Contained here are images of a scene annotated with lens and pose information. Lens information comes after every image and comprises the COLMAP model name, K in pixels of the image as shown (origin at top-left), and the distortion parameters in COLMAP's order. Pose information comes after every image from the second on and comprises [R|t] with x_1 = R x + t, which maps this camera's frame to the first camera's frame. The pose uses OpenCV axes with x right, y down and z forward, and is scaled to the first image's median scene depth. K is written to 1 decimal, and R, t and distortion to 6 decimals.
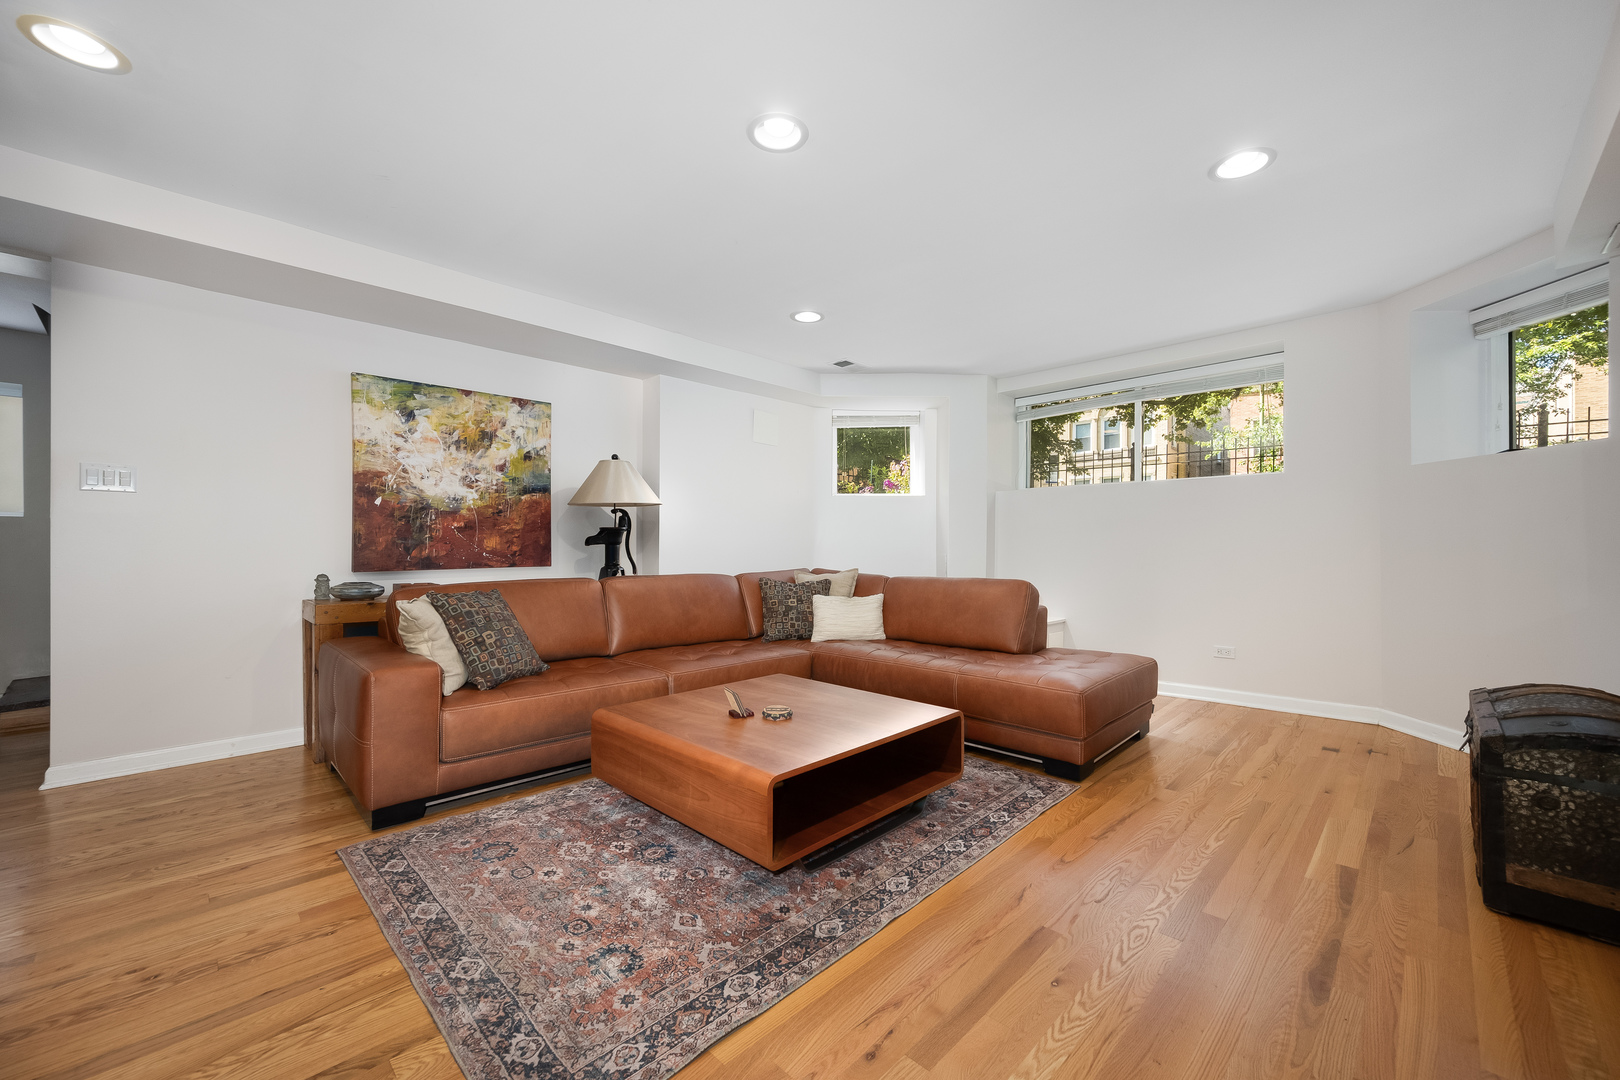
lens RADIAL K [[644.5, 0, 826.4], [0, 644.5, 541.0], [0, 0, 1]] dist [0.003229, 0.000002]
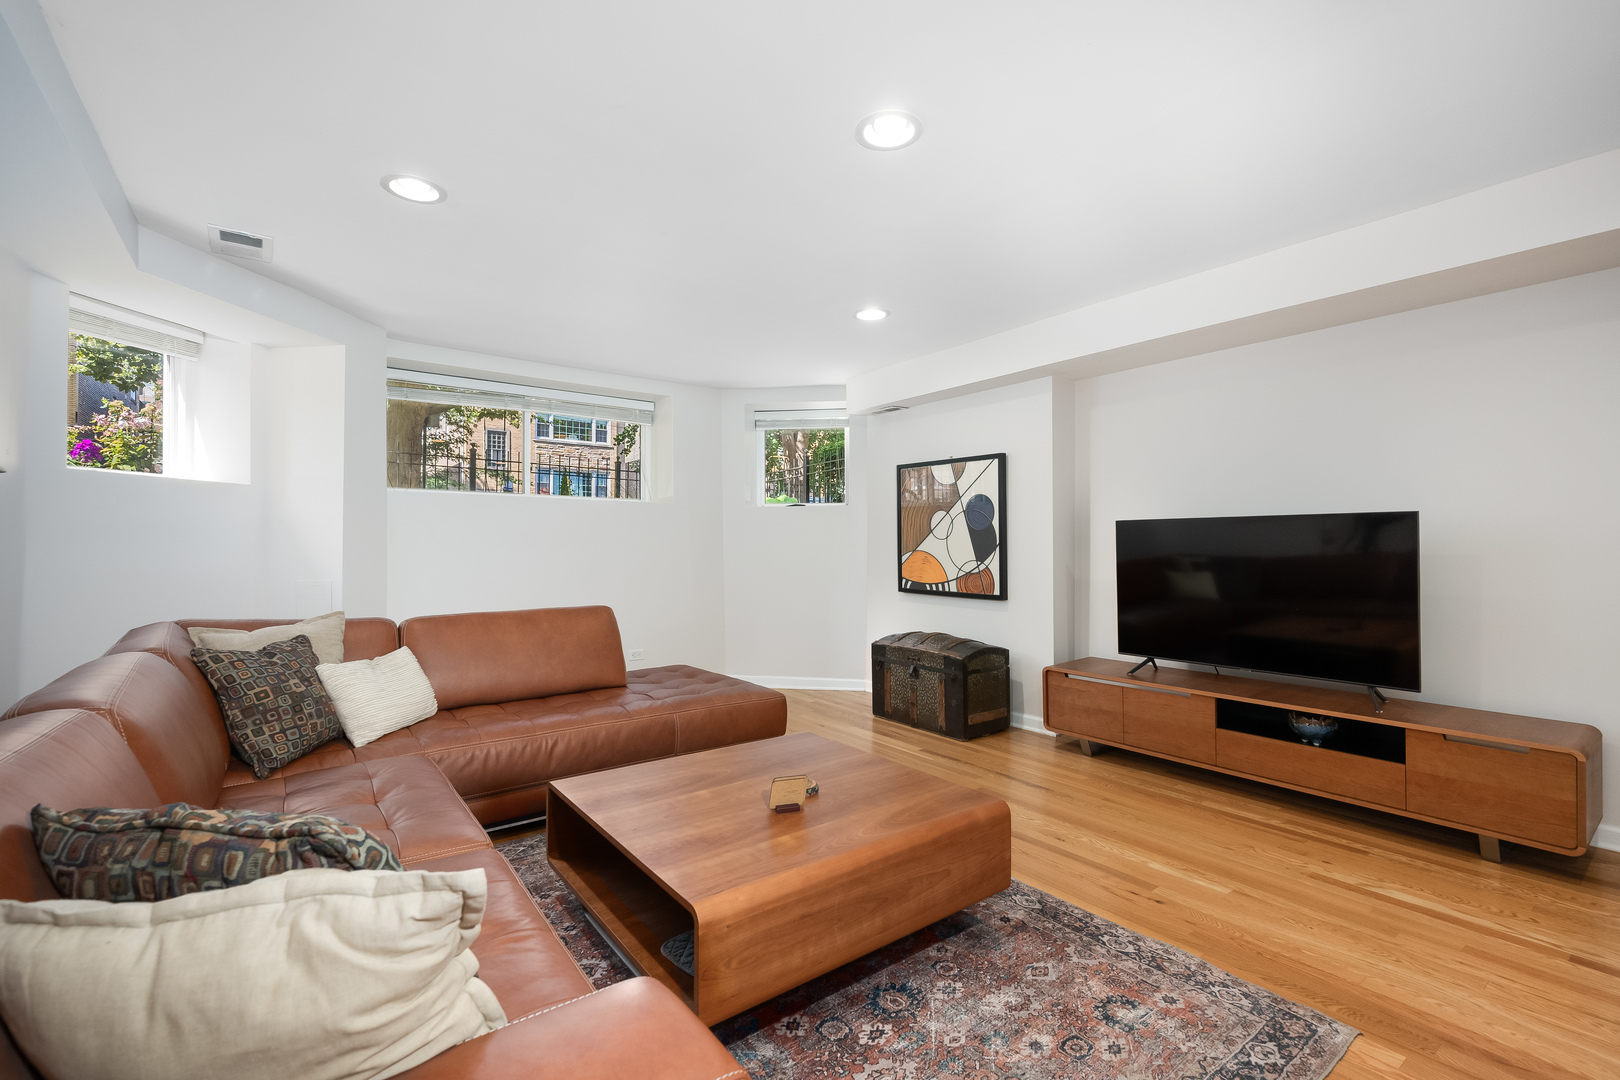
lens RADIAL K [[683.5, 0, 824.2], [0, 683.5, 544.9], [0, 0, 1]] dist [-0.003164, -0.000216]
pose [[0.155679, 0.004975, 0.987795, -1.282599], [-0.007611, 0.999964, -0.003837, -0.050696], [-0.987778, -0.006921, 0.155711, 1.159130]]
